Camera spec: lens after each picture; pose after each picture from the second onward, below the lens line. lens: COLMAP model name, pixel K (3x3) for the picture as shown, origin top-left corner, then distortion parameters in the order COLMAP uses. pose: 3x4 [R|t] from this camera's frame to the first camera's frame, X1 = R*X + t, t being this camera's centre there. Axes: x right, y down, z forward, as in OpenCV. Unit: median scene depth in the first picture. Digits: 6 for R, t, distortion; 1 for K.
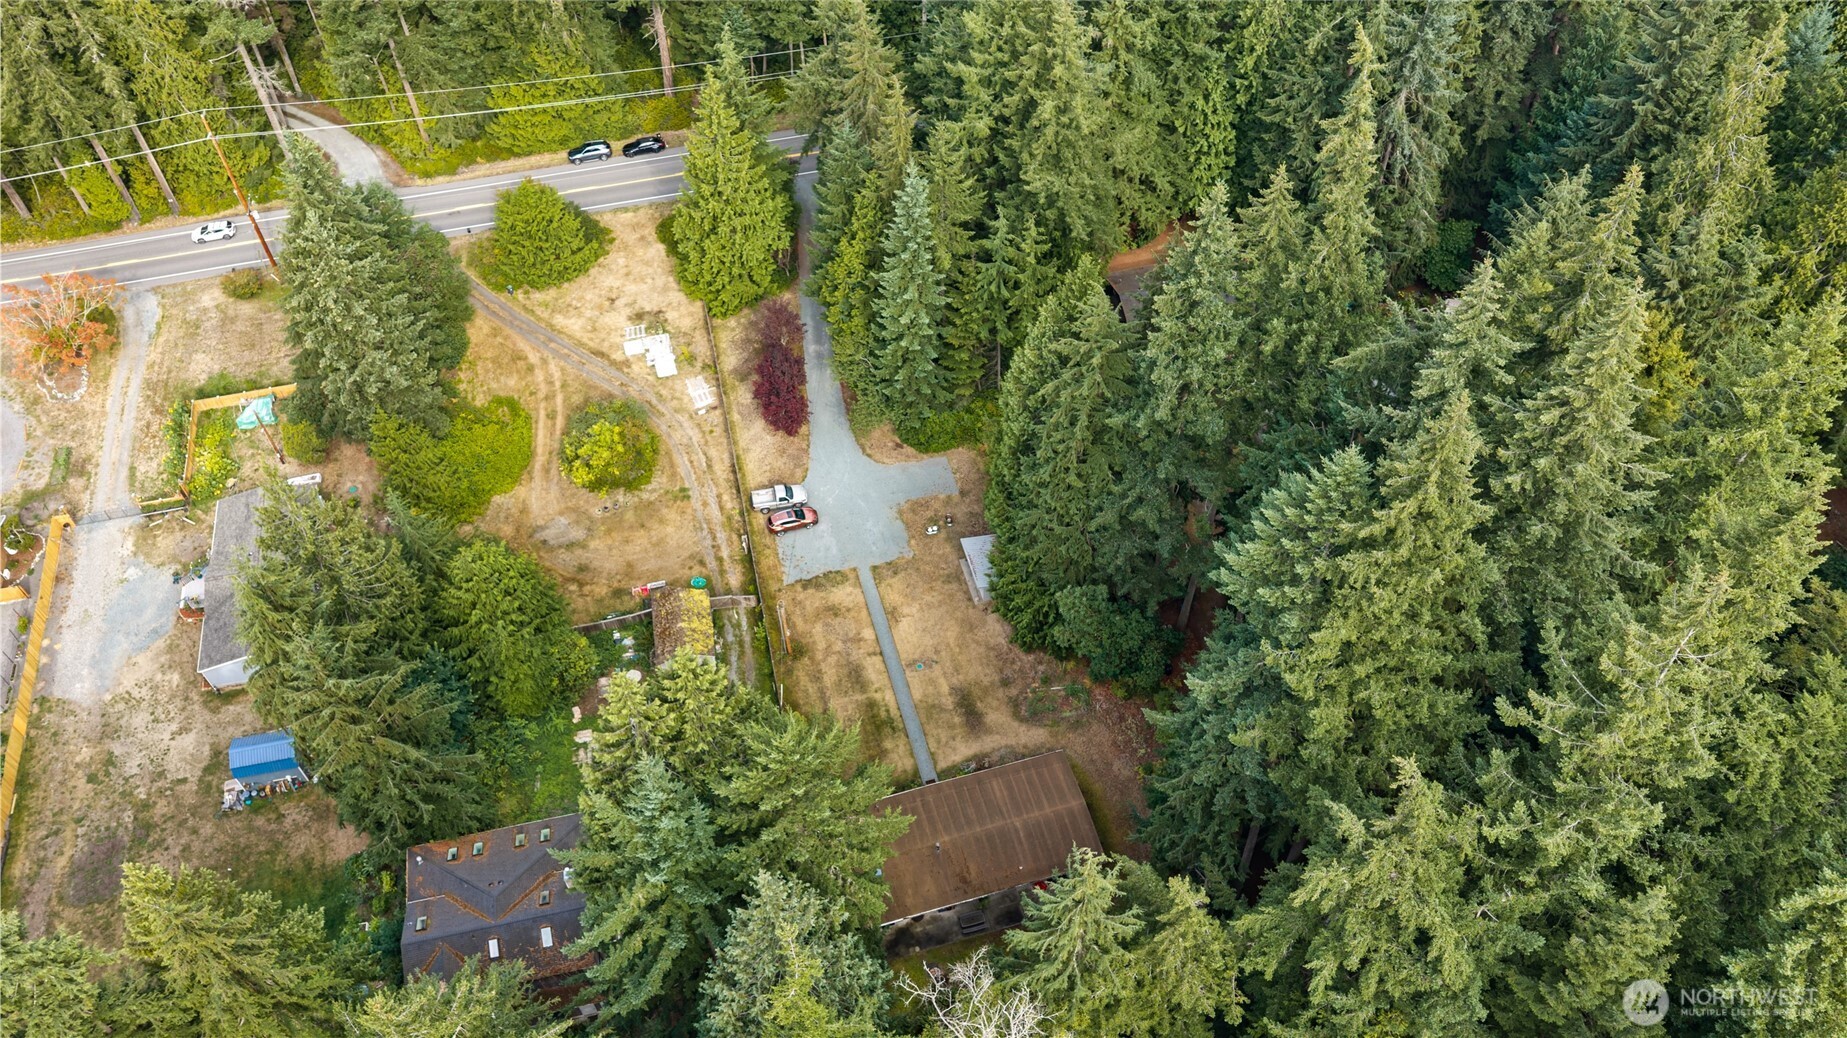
lens RADIAL K [[1482.7, 0, 923.5], [0, 1482.7, 518.4], [0, 0, 1]] dist [0.008857, -0.010309]
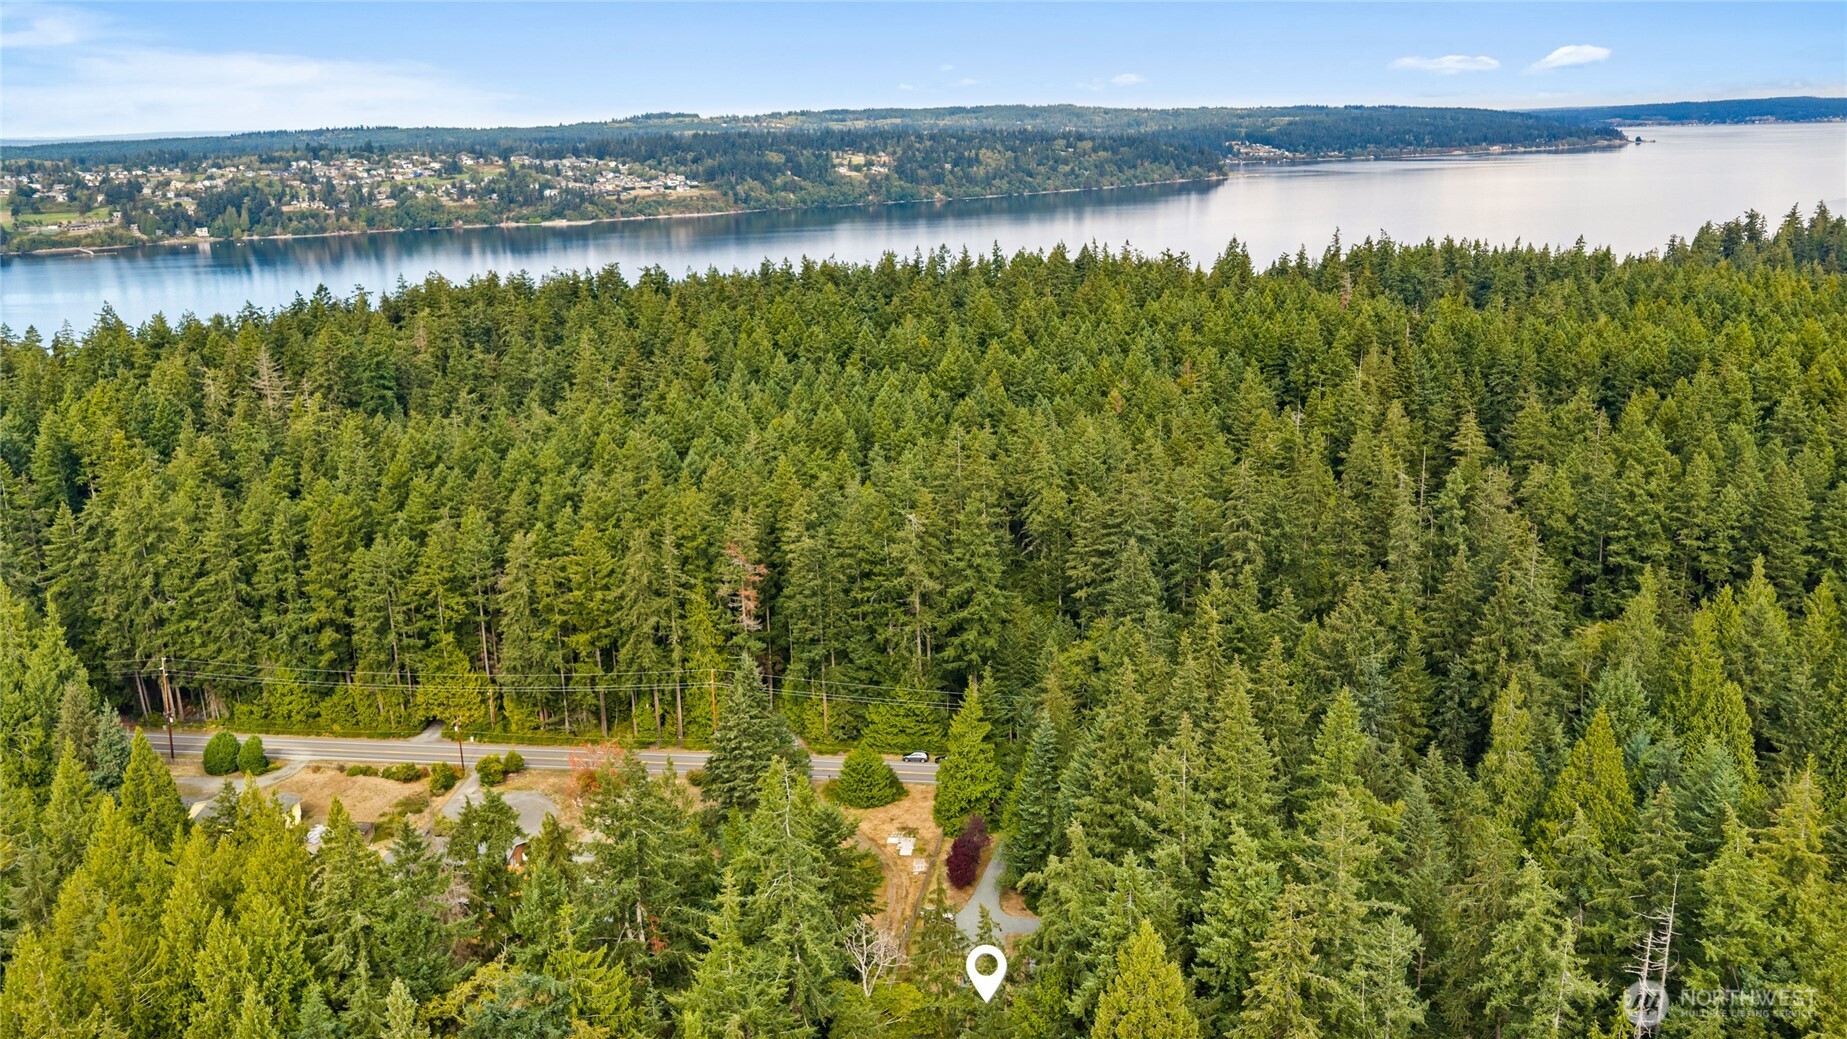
lens RADIAL K [[1482.7, 0, 926.1], [0, 1482.7, 522.1], [0, 0, 1]] dist [0.008857, -0.010309]
pose [[0.921365, 0.083257, -0.379677, 0.405766], [-0.303657, 0.763948, -0.569364, 0.509811], [0.242650, 0.639884, 0.729157, -0.359196]]
